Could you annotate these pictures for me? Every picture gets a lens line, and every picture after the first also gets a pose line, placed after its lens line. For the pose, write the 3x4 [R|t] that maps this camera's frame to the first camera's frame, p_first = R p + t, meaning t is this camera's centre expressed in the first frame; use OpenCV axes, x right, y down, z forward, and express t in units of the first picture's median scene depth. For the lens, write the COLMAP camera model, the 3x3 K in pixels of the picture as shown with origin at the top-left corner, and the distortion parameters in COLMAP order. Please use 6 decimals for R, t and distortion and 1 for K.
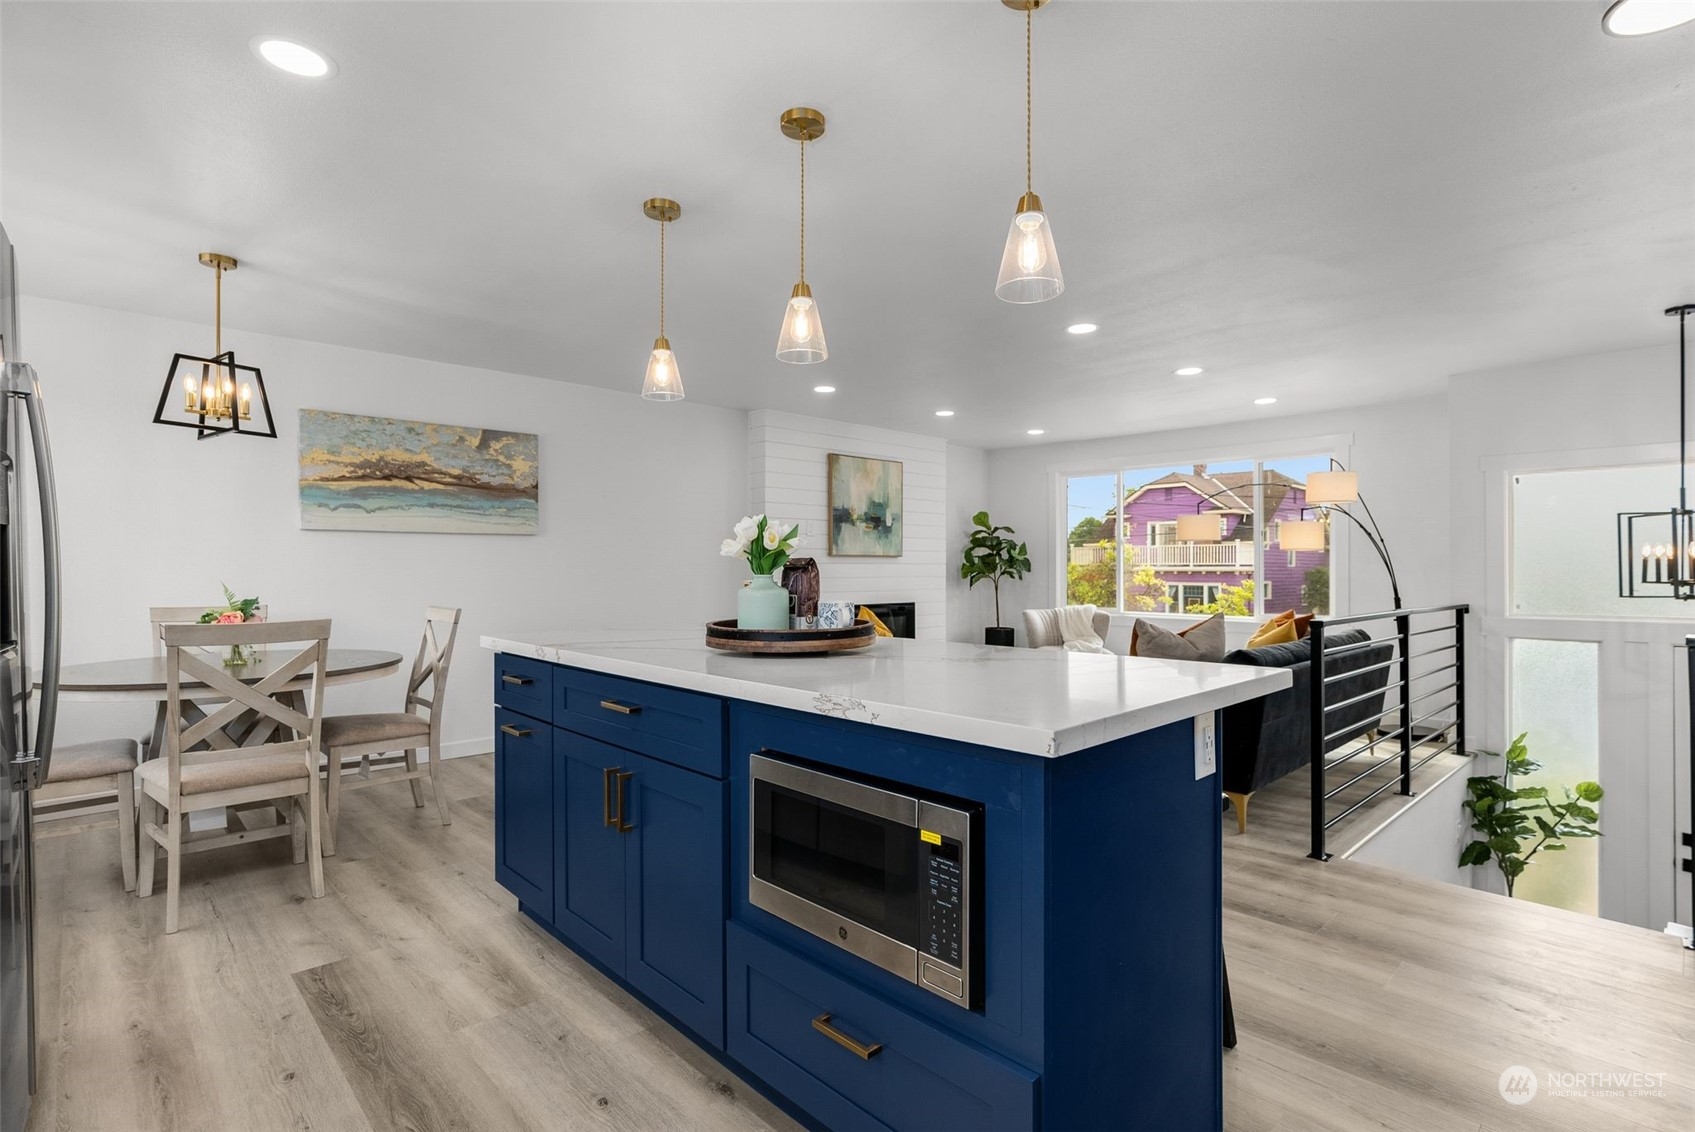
lens RADIAL K [[827.8, 0, 847.5], [0, 827.8, 566.0], [0, 0, 1]] dist [0.003165, 0.000132]
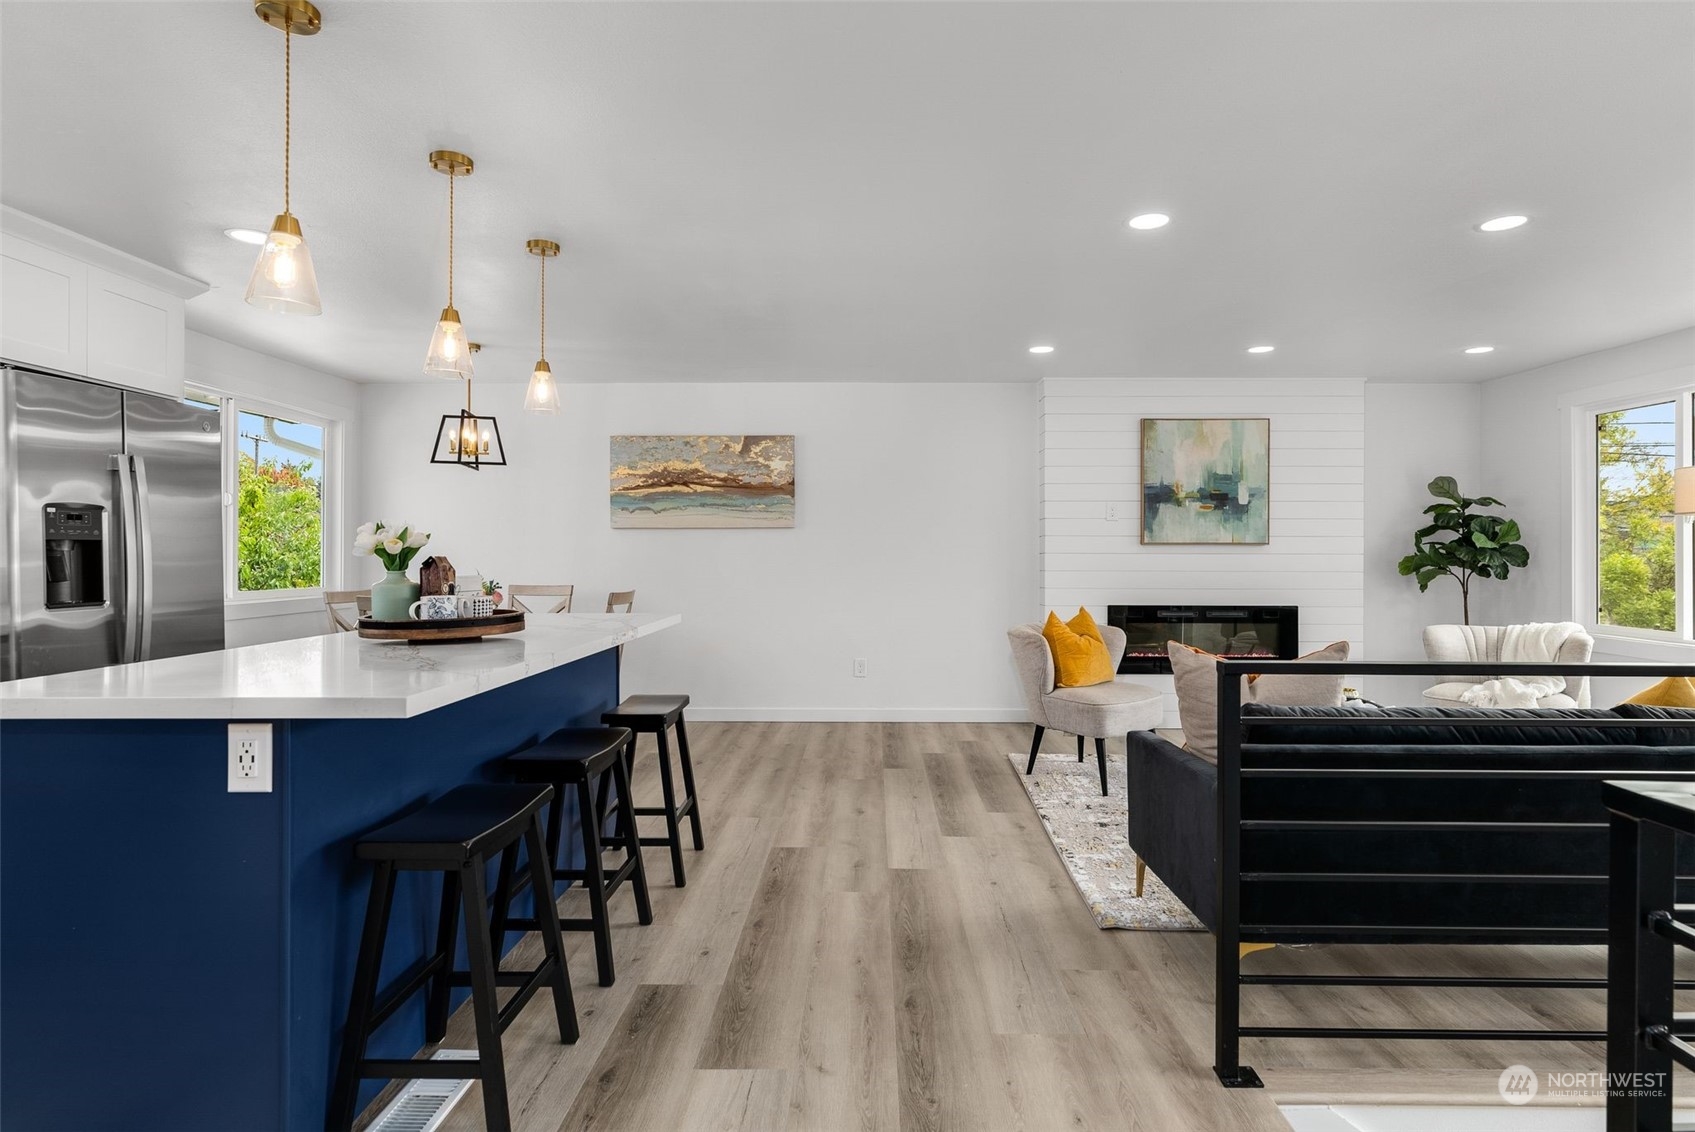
lens RADIAL K [[872.3, 0, 851.9], [0, 872.3, 541.2], [0, 0, 1]] dist [-0.000045, 0.000000]
pose [[0.717275, -0.004930, -0.696773, 0.488463], [-0.000024, 0.999975, -0.007100, -0.012124], [0.696790, 0.005109, 0.717257, 0.241049]]
